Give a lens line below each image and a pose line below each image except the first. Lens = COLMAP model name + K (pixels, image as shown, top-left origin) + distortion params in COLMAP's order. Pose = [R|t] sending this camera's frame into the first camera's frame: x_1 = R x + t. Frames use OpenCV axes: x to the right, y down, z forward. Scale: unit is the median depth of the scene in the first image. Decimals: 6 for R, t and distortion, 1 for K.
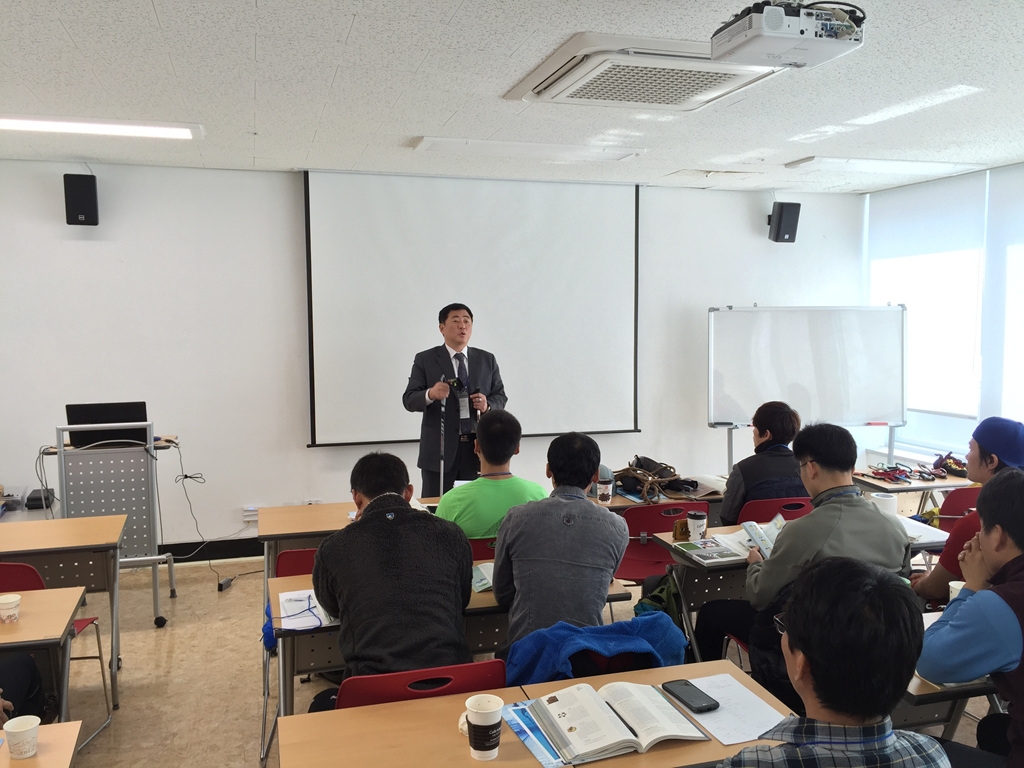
lens RADIAL K [[866.8, 0, 510.9], [0, 866.8, 382.0], [0, 0, 1]] dist [0.086748, -0.139337]
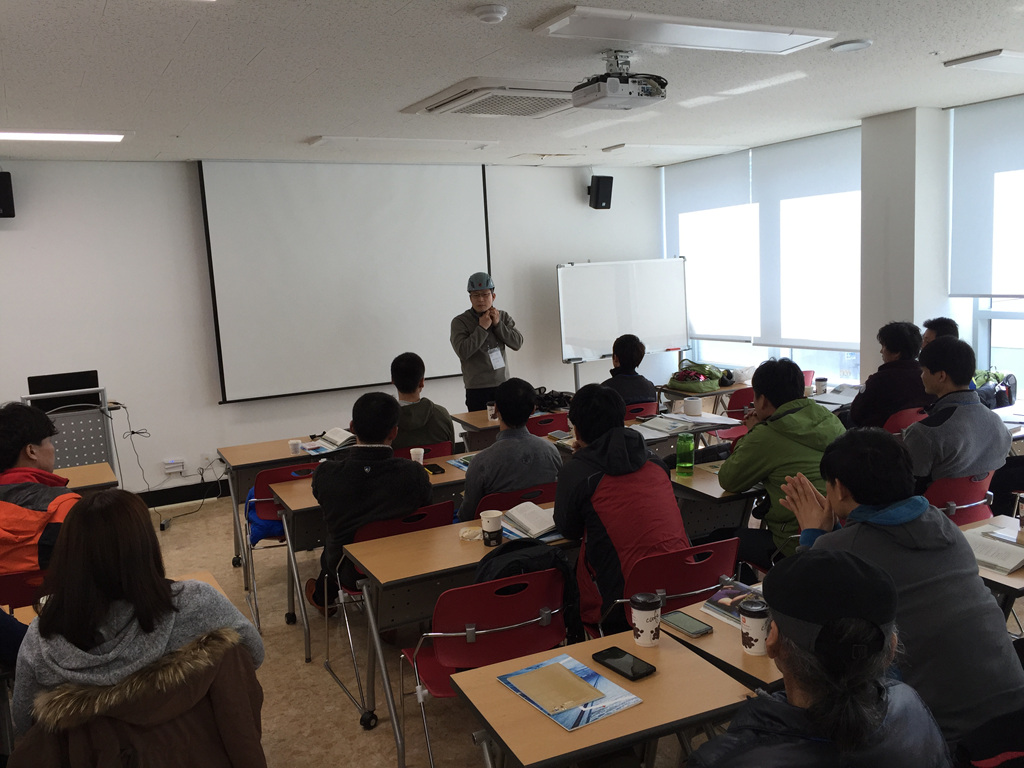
lens RADIAL K [[866.8, 0, 510.9], [0, 866.8, 382.0], [0, 0, 1]] dist [0.086748, -0.139337]
pose [[0.975377, -0.075197, 0.207329, -0.122877], [0.065096, 0.996355, 0.055132, 0.009646], [-0.210719, -0.040278, 0.976717, -0.258809]]
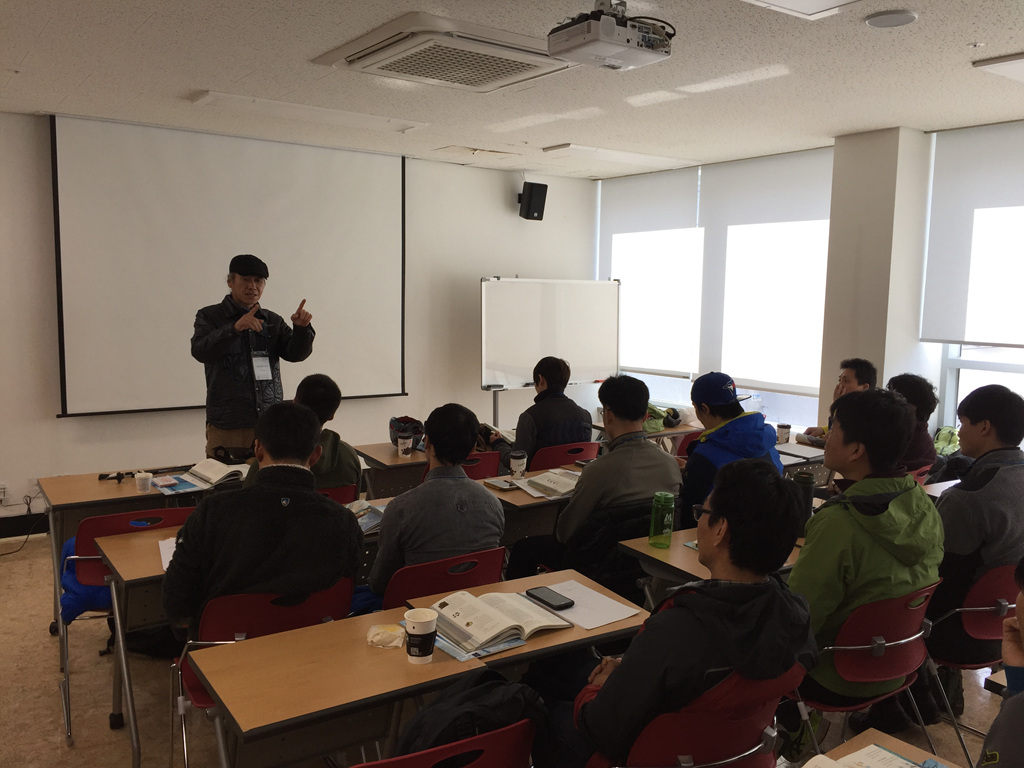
lens RADIAL K [[871.1, 0, 512.4], [0, 871.1, 380.8], [0, 0, 1]] dist [0.075099, -0.112362]
pose [[0.944800, -0.013852, 0.327356, -0.107429], [0.004348, 0.999548, 0.029746, 0.013438], [-0.327620, -0.026681, 0.944433, -0.044377]]
